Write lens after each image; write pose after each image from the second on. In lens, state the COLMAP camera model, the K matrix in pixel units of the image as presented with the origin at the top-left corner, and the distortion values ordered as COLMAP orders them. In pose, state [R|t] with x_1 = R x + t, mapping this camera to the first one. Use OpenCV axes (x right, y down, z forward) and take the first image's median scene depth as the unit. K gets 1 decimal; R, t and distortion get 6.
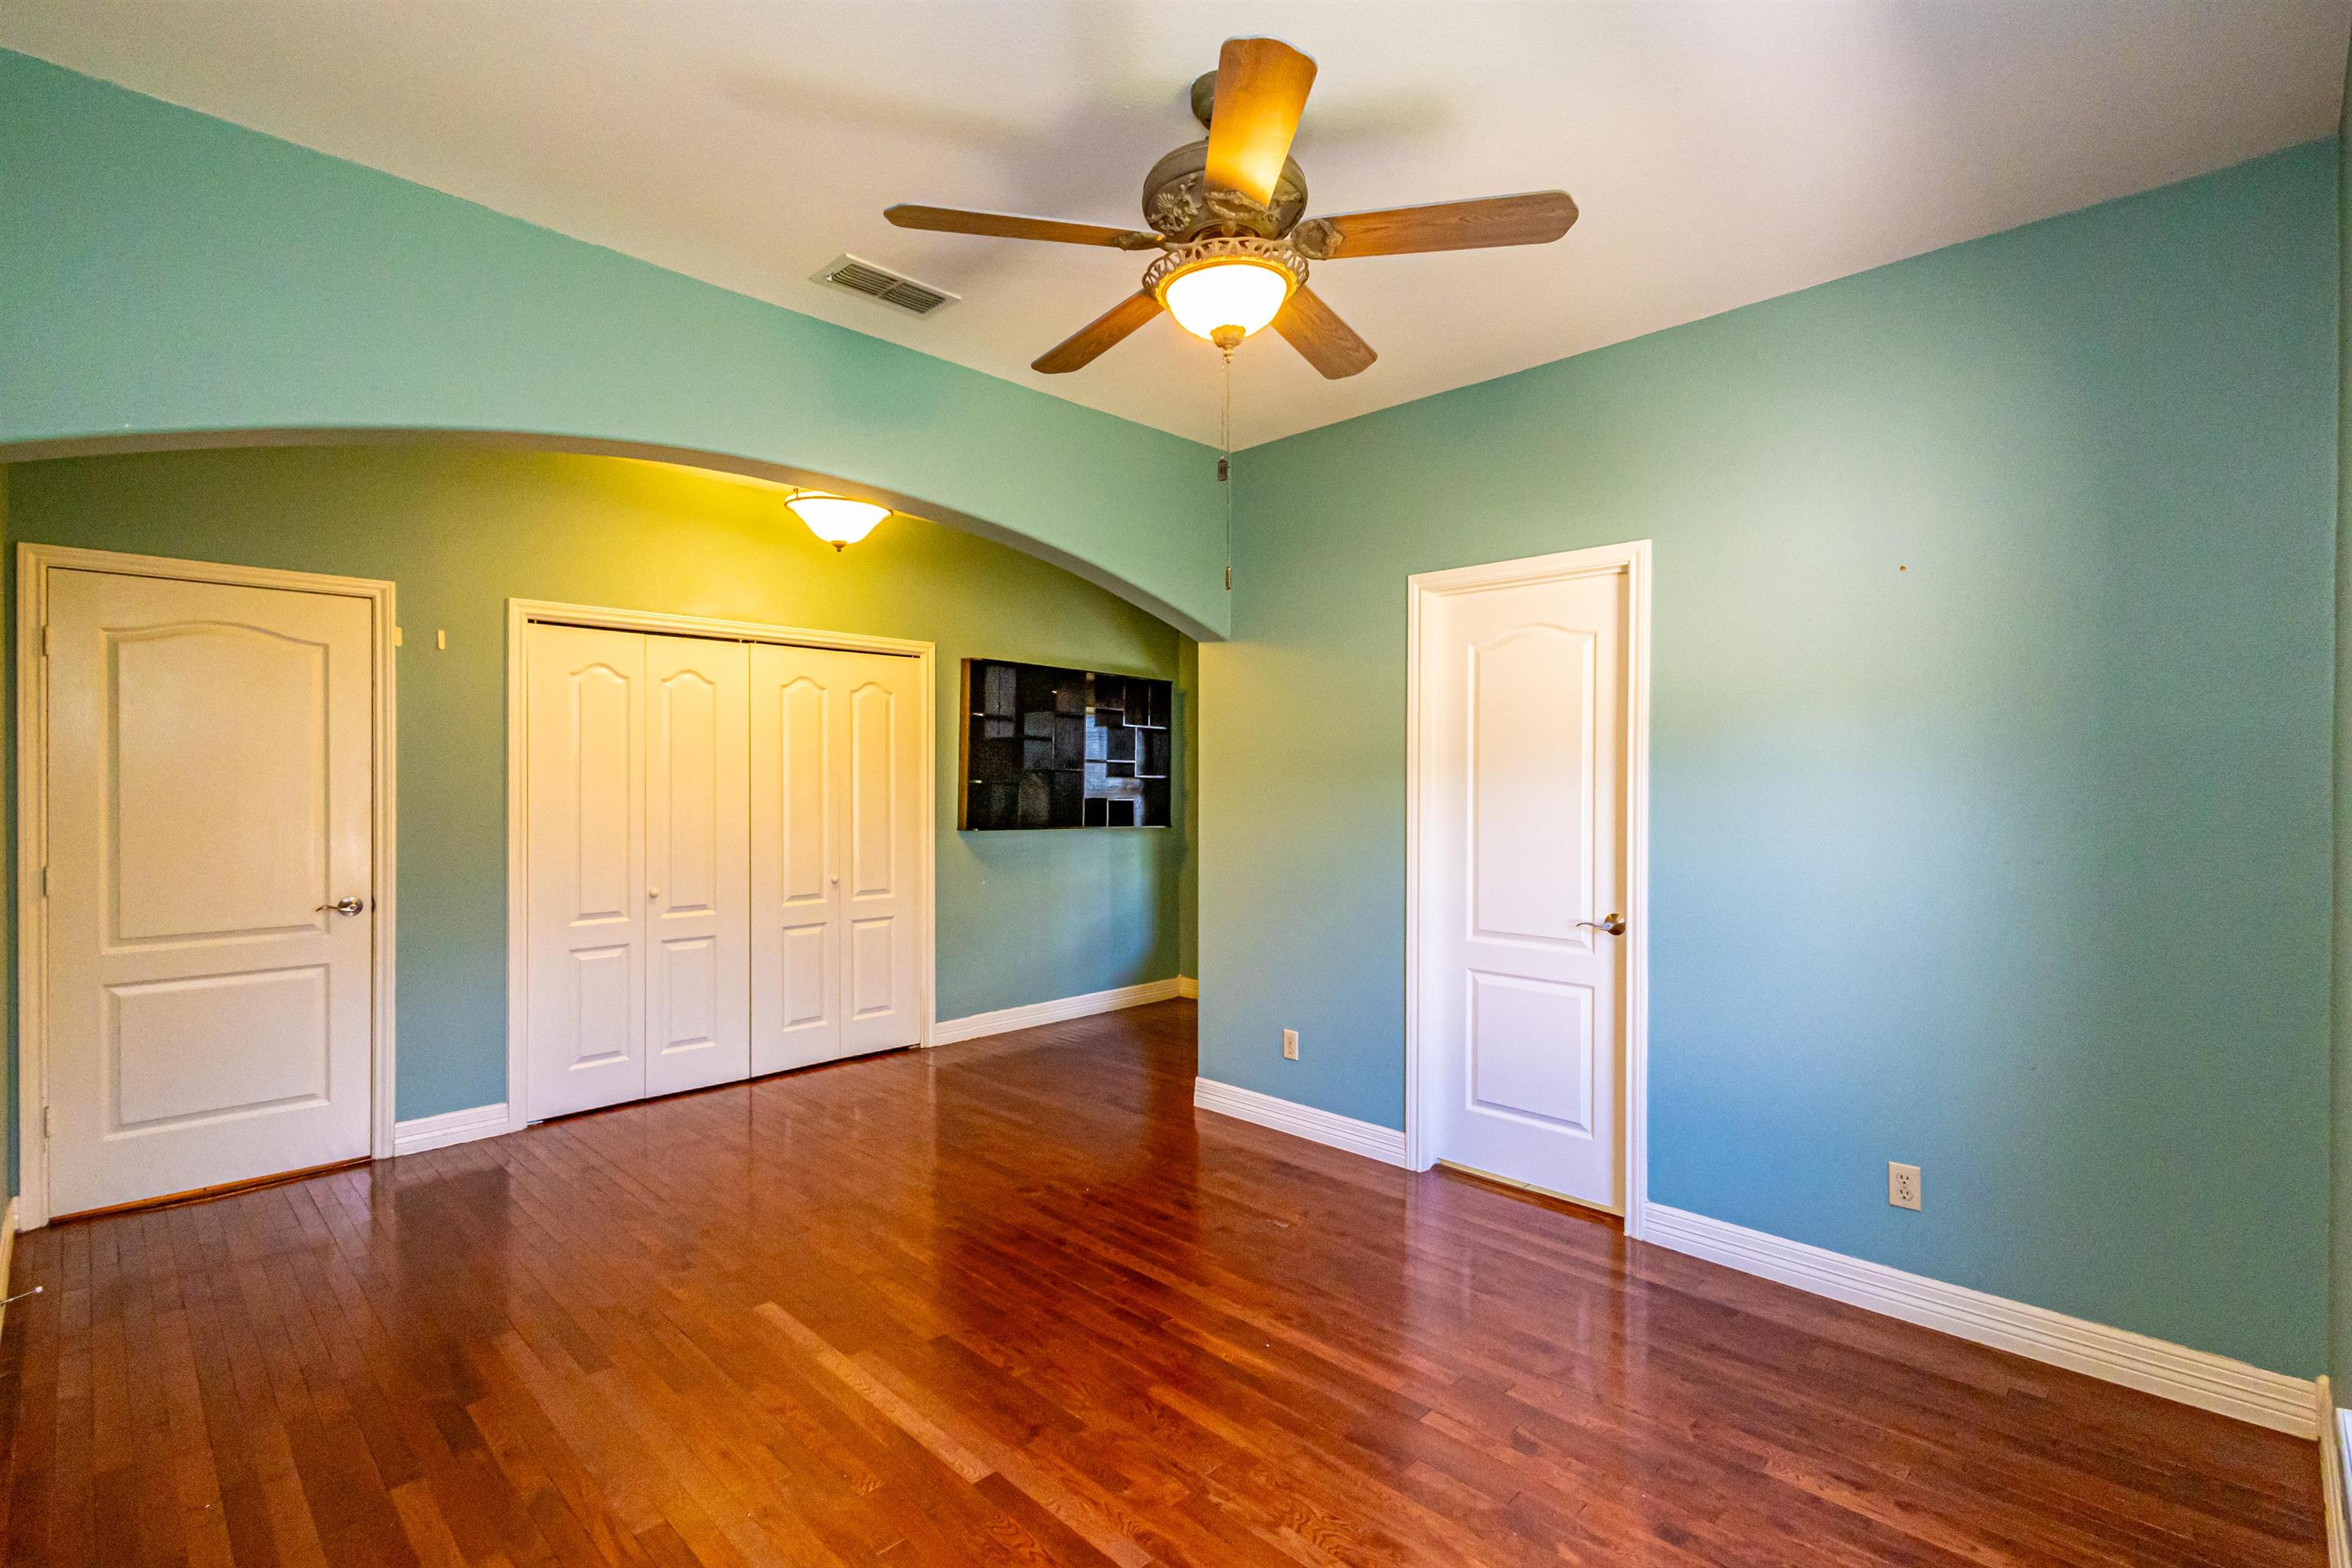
lens RADIAL K [[1080.6, 0, 1179.5], [0, 1080.6, 786.2], [0, 0, 1]] dist [0.006089, -0.000227]
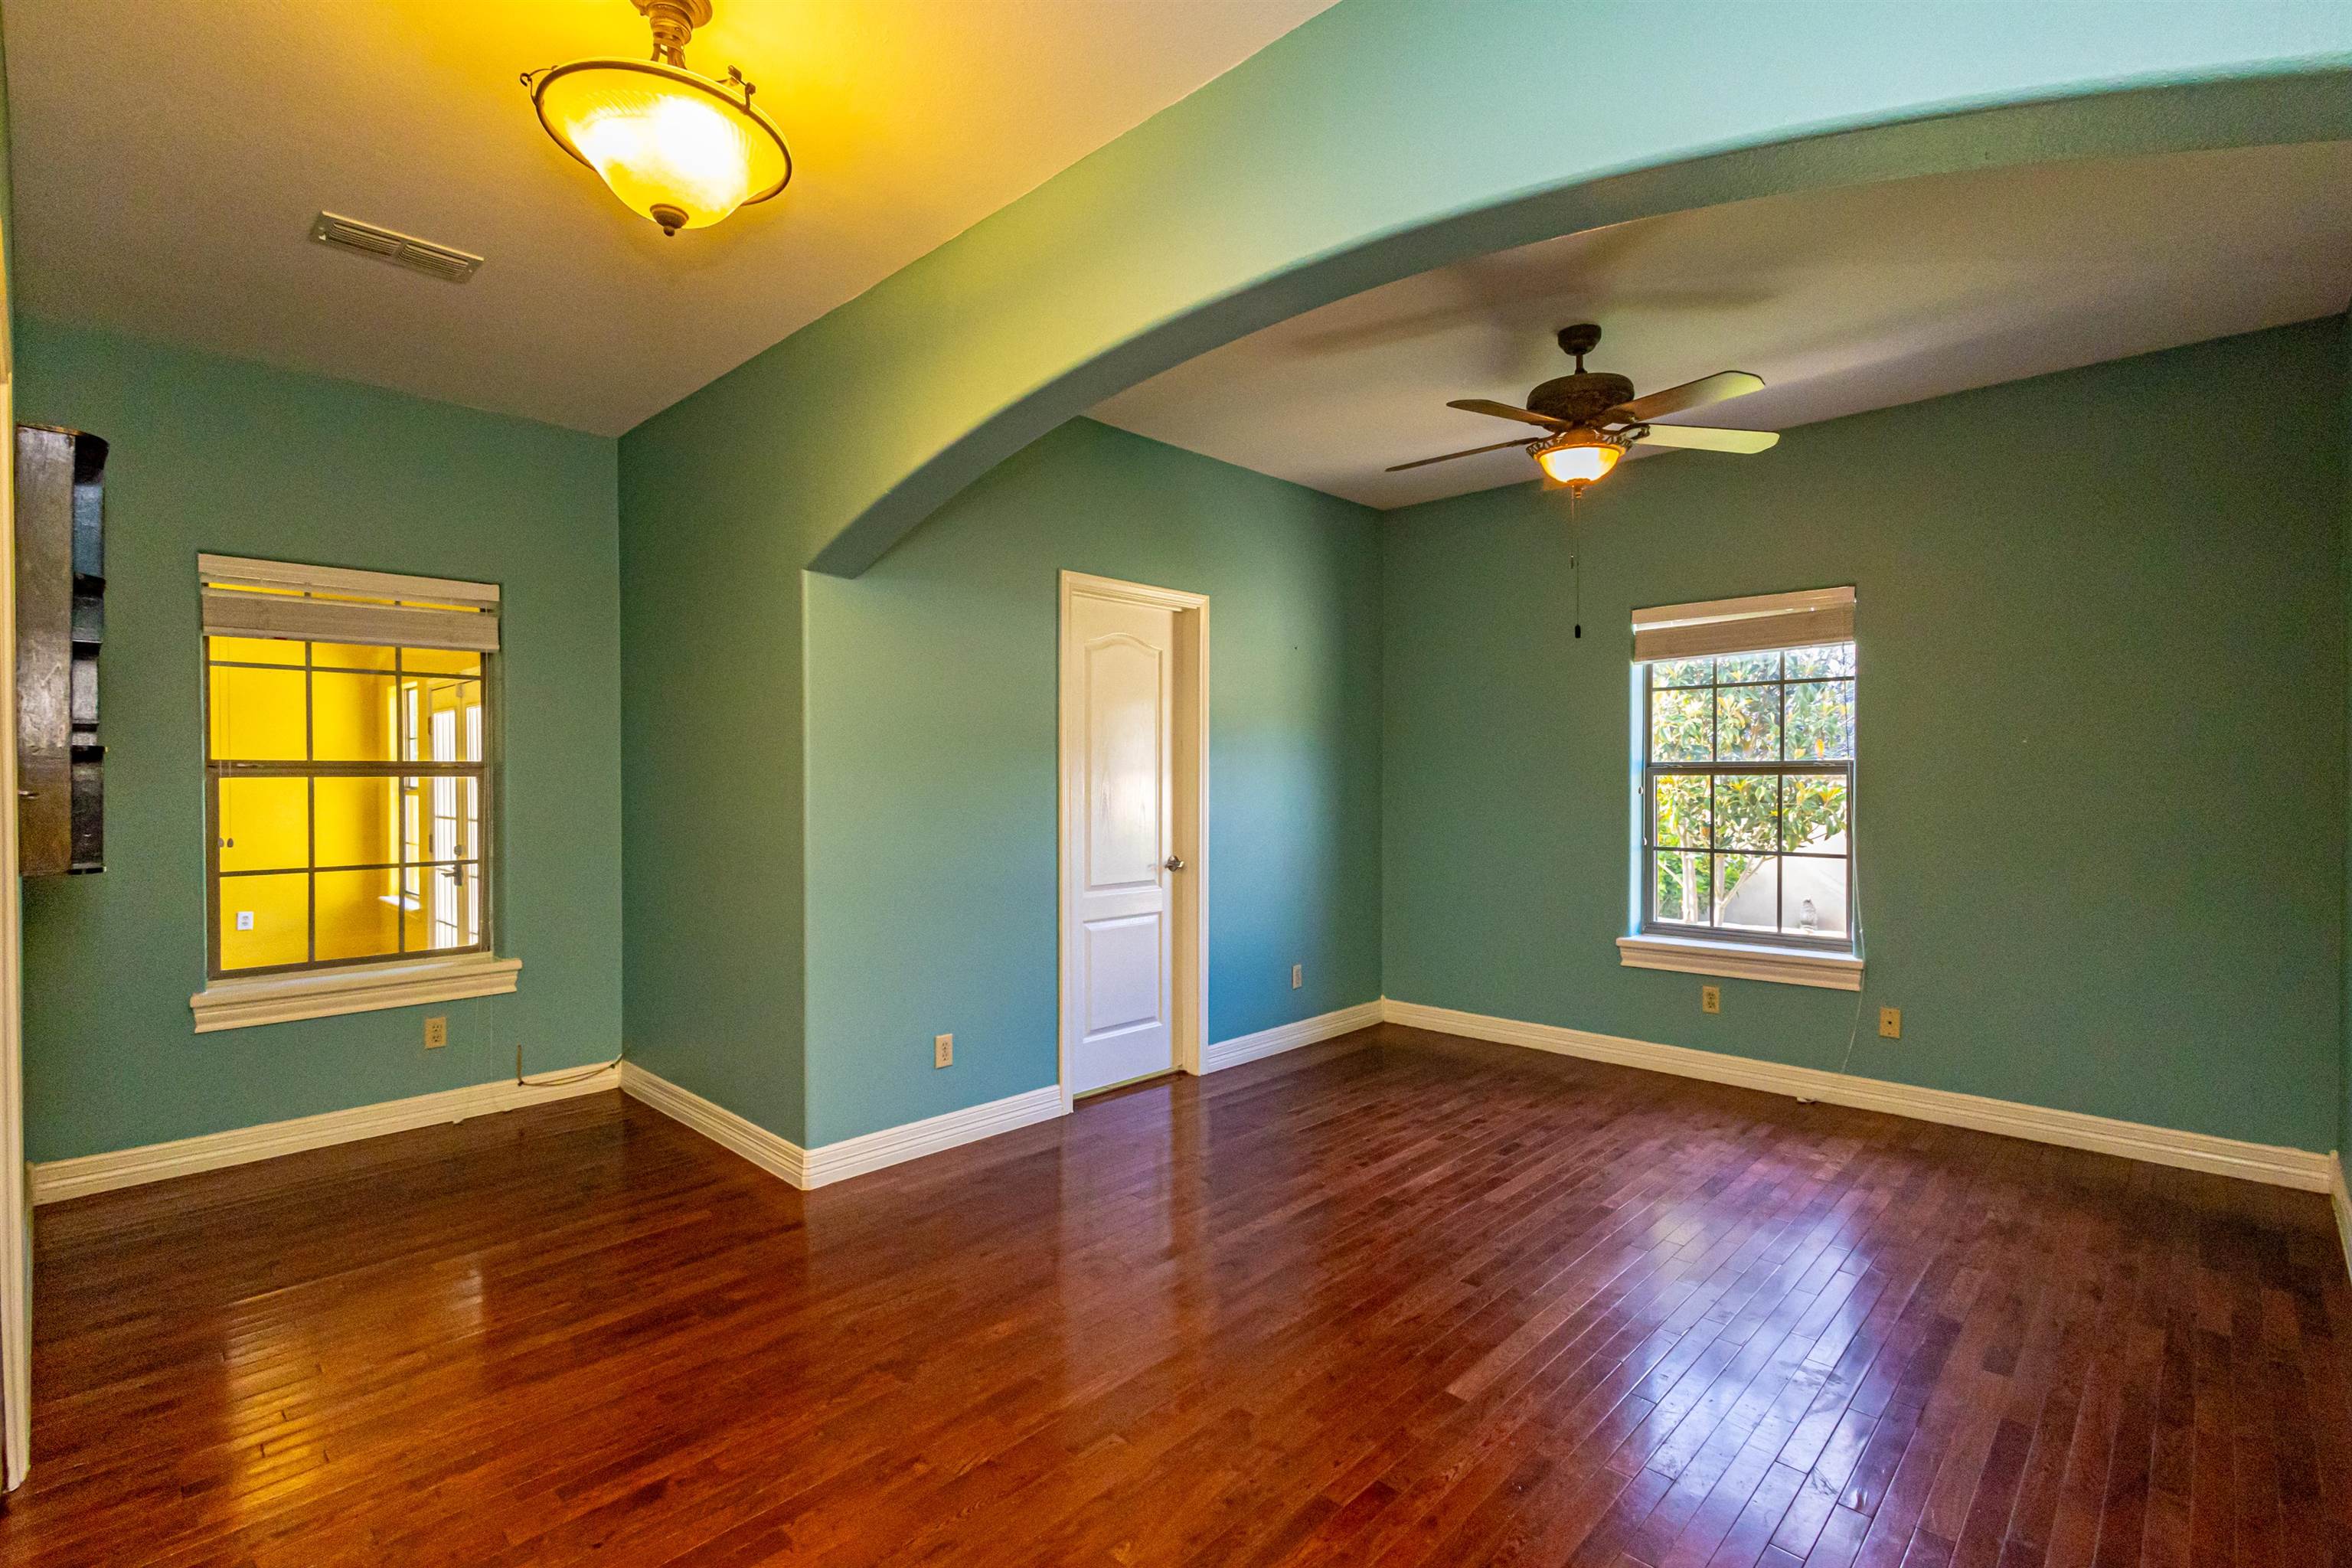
lens RADIAL K [[1080.6, 0, 1179.5], [0, 1080.6, 786.2], [0, 0, 1]] dist [0.006089, -0.000227]
pose [[-0.020220, -0.012216, 0.999721, -1.094055], [0.004390, 0.999915, 0.012307, 0.012643], [-0.999786, 0.004637, -0.020165, 1.130541]]
